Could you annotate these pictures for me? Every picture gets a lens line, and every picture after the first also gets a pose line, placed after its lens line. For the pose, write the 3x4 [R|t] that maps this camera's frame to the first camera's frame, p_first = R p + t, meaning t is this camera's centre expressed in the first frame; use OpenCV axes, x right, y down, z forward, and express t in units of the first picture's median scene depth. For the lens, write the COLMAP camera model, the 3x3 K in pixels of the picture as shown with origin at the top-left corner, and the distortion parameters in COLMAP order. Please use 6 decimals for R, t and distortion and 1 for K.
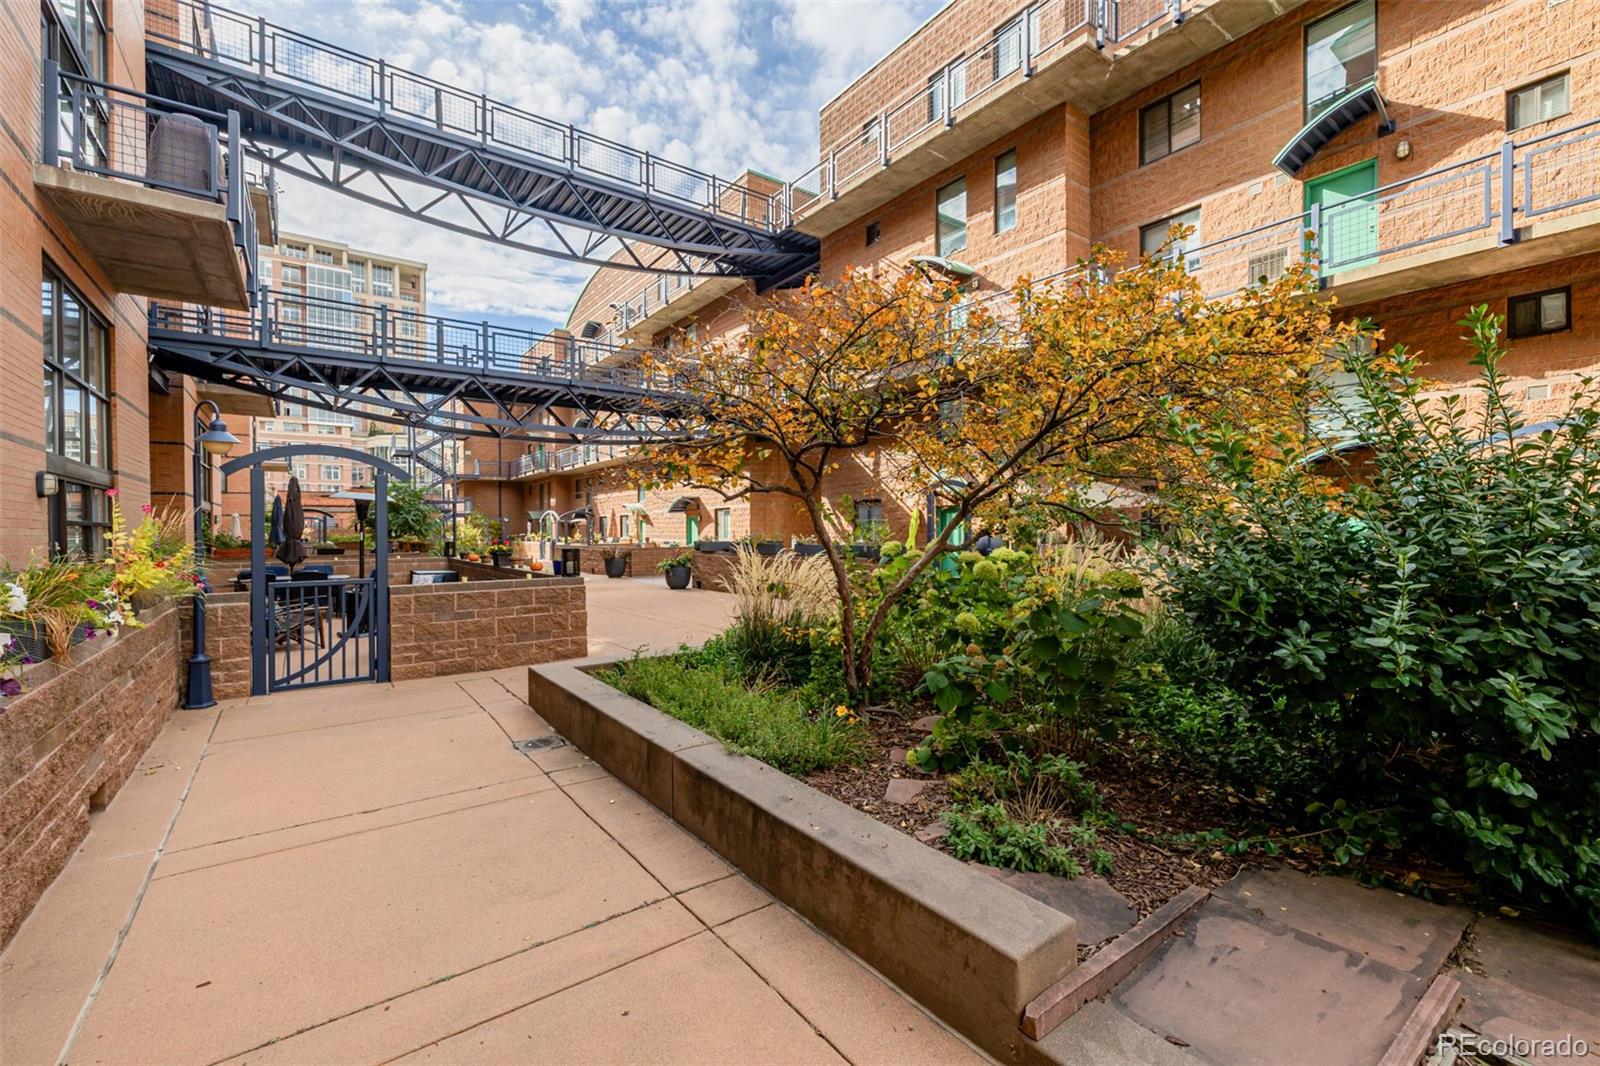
lens RADIAL K [[677.2, 0, 797.4], [0, 677.2, 536.0], [0, 0, 1]] dist [0.002154, -0.000598]
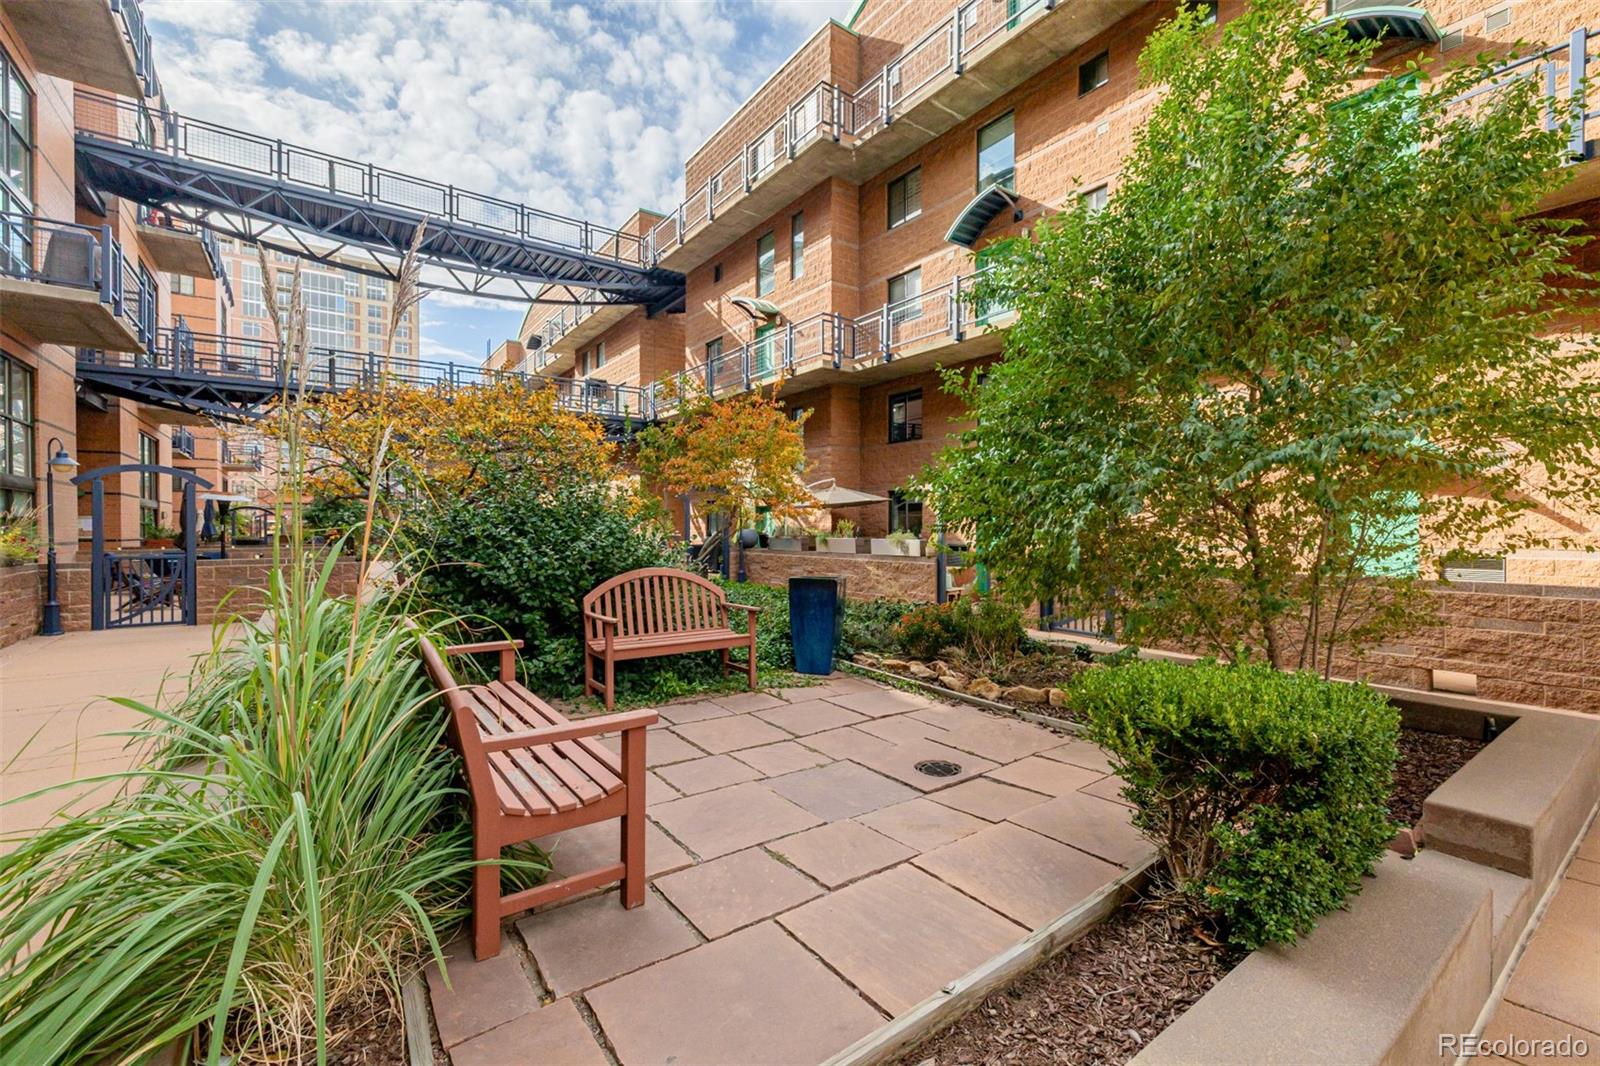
lens RADIAL K [[677.2, 0, 803.7], [0, 677.2, 535.9], [0, 0, 1]] dist [0.002154, -0.000598]
pose [[0.999976, 0.003359, -0.006043, 0.353606], [-0.003347, 0.999992, 0.001989, 0.007034], [0.006050, -0.001969, 0.999980, -0.226031]]
